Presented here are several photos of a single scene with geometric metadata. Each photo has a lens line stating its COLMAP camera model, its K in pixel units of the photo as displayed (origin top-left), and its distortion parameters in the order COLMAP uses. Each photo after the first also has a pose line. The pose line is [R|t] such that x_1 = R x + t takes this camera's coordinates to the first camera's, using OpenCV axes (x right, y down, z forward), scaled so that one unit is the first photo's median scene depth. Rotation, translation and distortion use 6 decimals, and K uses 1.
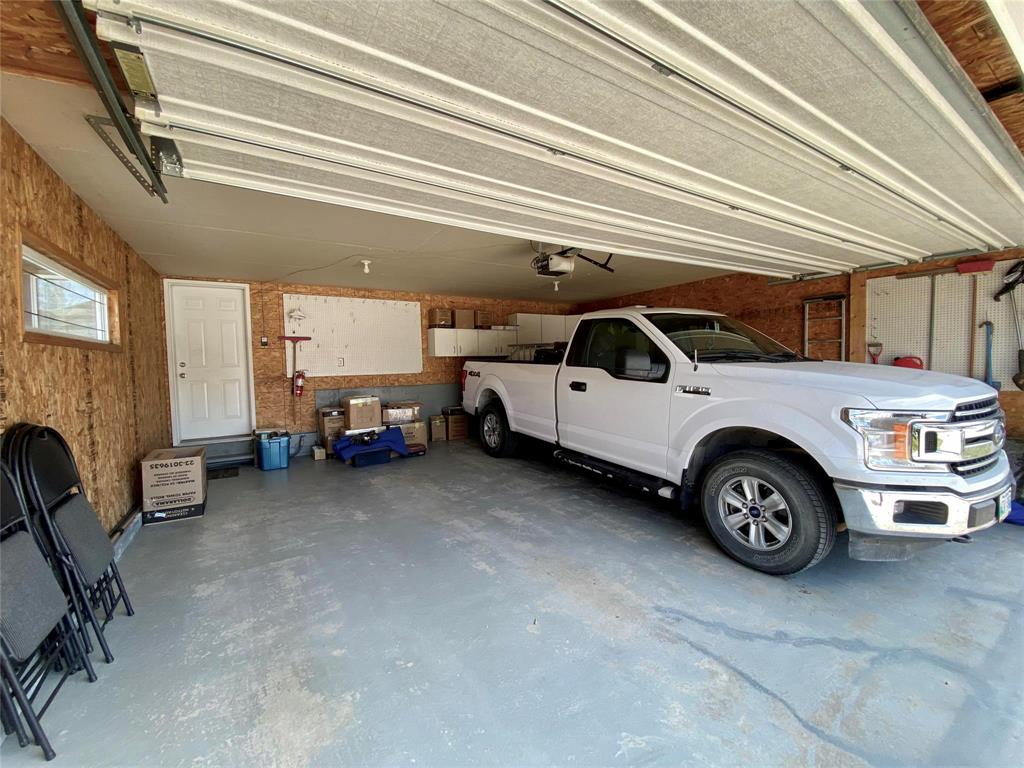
lens RADIAL K [[427.9, 0, 517.0], [0, 427.9, 383.0], [0, 0, 1]] dist [-0.010777, -0.009171]
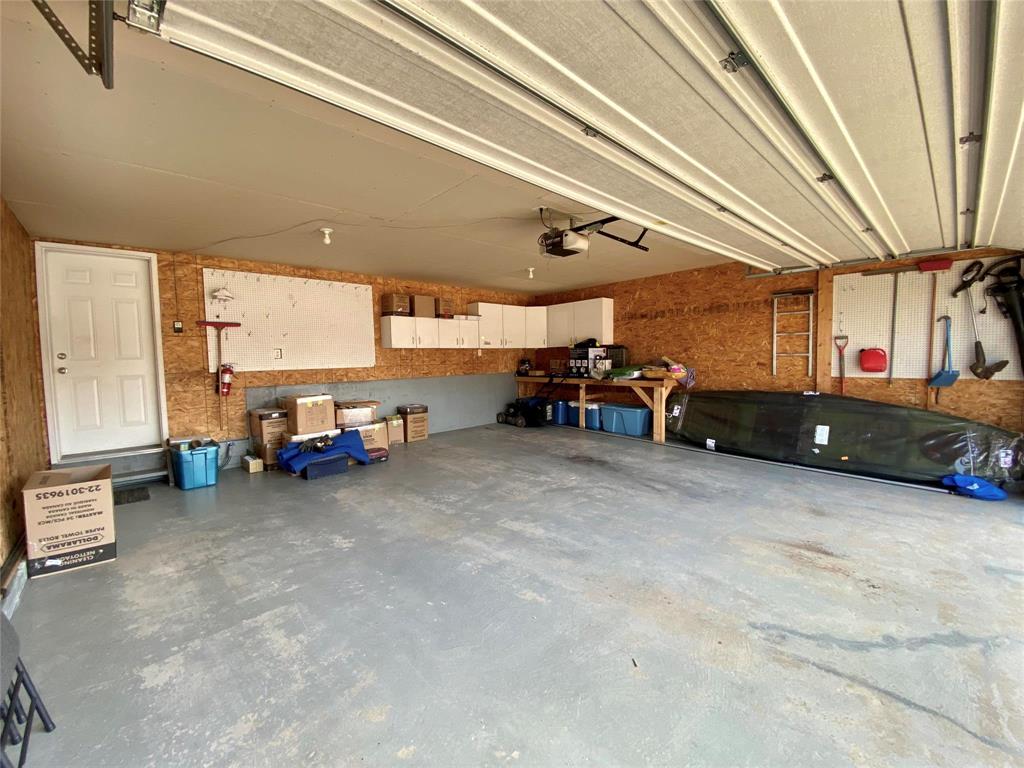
lens RADIAL K [[427.9, 0, 518.4], [0, 427.9, 382.6], [0, 0, 1]] dist [-0.010777, -0.009171]
pose [[0.979637, -0.010656, 0.200493, -0.178660], [0.009336, 0.999928, 0.007527, 0.007760], [-0.200559, -0.005502, 0.979666, 0.133604]]
